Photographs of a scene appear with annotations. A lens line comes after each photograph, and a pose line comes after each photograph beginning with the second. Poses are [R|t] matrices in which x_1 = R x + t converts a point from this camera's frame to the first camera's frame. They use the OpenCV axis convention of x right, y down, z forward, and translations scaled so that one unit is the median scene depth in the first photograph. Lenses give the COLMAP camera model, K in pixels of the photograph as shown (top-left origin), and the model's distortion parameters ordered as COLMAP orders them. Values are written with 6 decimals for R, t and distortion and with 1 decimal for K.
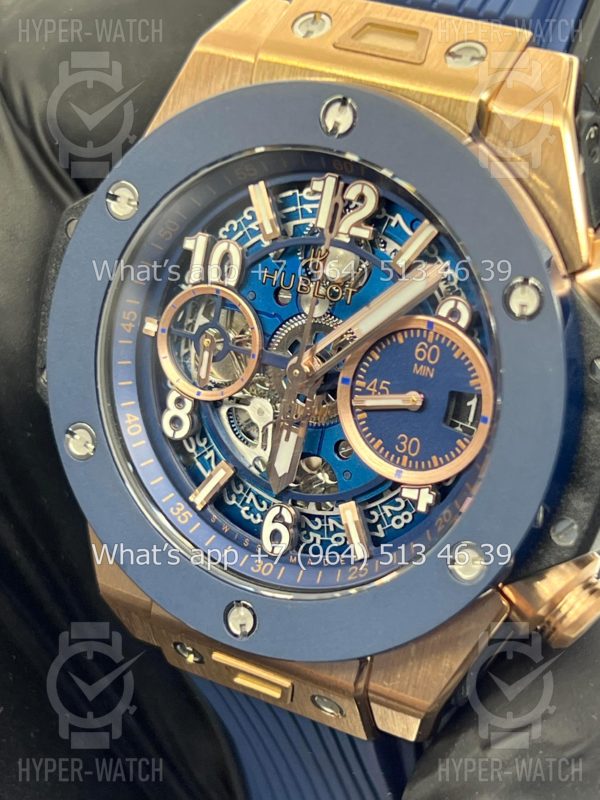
lens RADIAL K [[1823.2, 0, 300.1], [0, 1823.2, 400.1], [0, 0, 1]] dist [-0.063624, 3.001403]
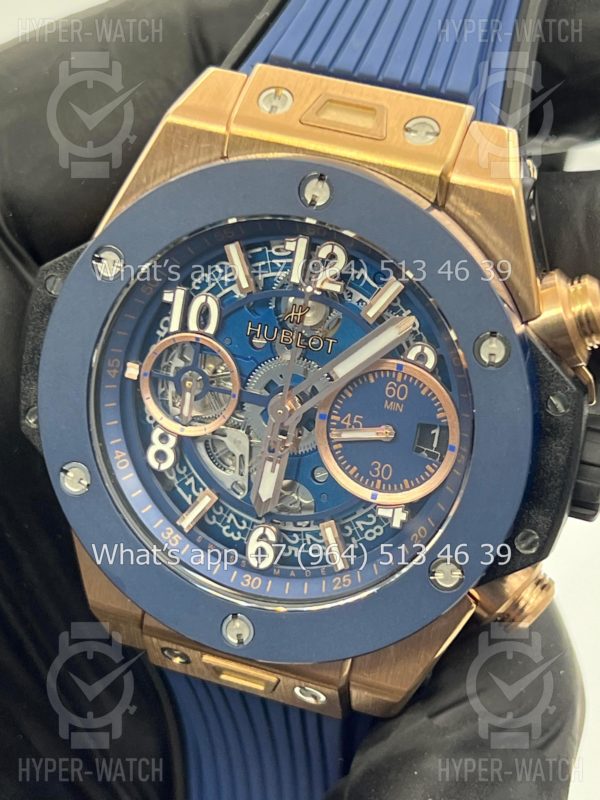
lens RADIAL K [[1823.2, 0, 300.1], [0, 1823.2, 400.1], [0, 0, 1]] dist [-0.063624, 3.001403]
pose [[0.983018, -0.062938, 0.172378, -0.181008], [0.049109, 0.995310, 0.083350, -0.114493], [-0.176815, -0.073469, 0.981498, -0.108154]]
